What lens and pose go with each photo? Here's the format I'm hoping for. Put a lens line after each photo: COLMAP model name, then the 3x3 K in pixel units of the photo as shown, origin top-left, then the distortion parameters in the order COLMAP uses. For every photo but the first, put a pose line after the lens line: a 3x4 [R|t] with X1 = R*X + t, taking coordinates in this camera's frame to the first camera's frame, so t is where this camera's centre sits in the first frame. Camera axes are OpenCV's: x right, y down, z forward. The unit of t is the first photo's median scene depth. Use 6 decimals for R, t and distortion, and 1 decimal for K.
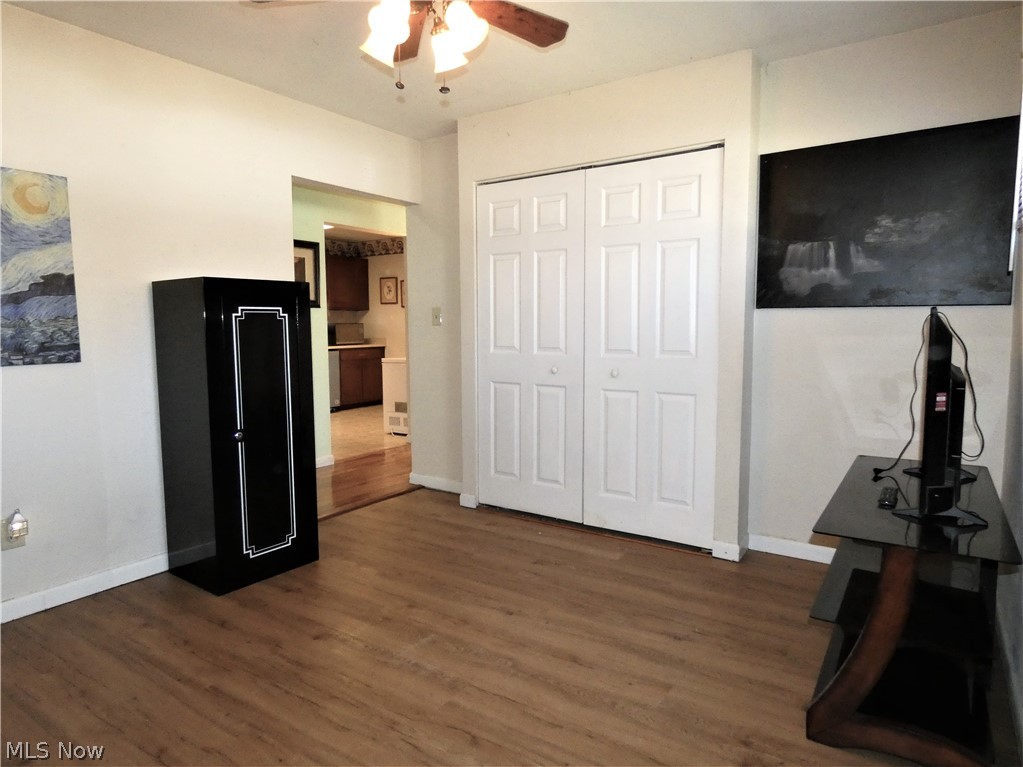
lens RADIAL K [[617.6, 0, 511.6], [0, 617.6, 381.0], [0, 0, 1]] dist [-0.004422, -0.001534]
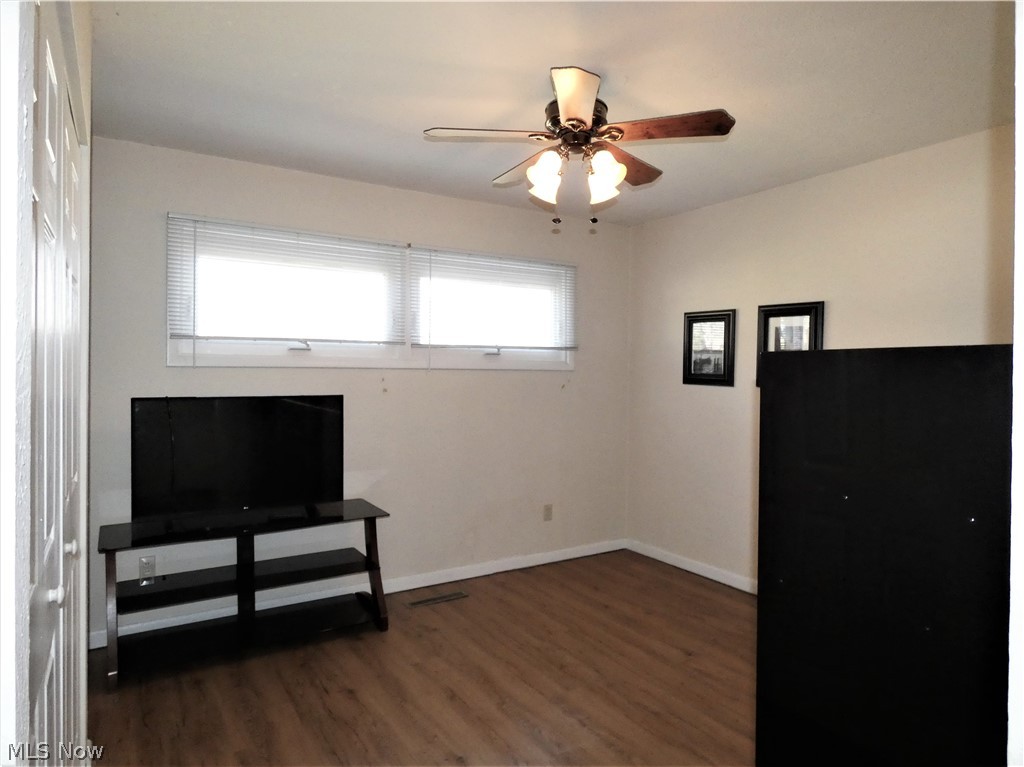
lens RADIAL K [[618.3, 0, 512.6], [0, 618.3, 380.3], [0, 0, 1]] dist [-0.004422, -0.001534]
pose [[-0.916190, -0.008284, 0.400659, -0.476281], [0.032402, 0.994982, 0.094665, -0.259033], [-0.399433, 0.099714, -0.911324, 2.000195]]
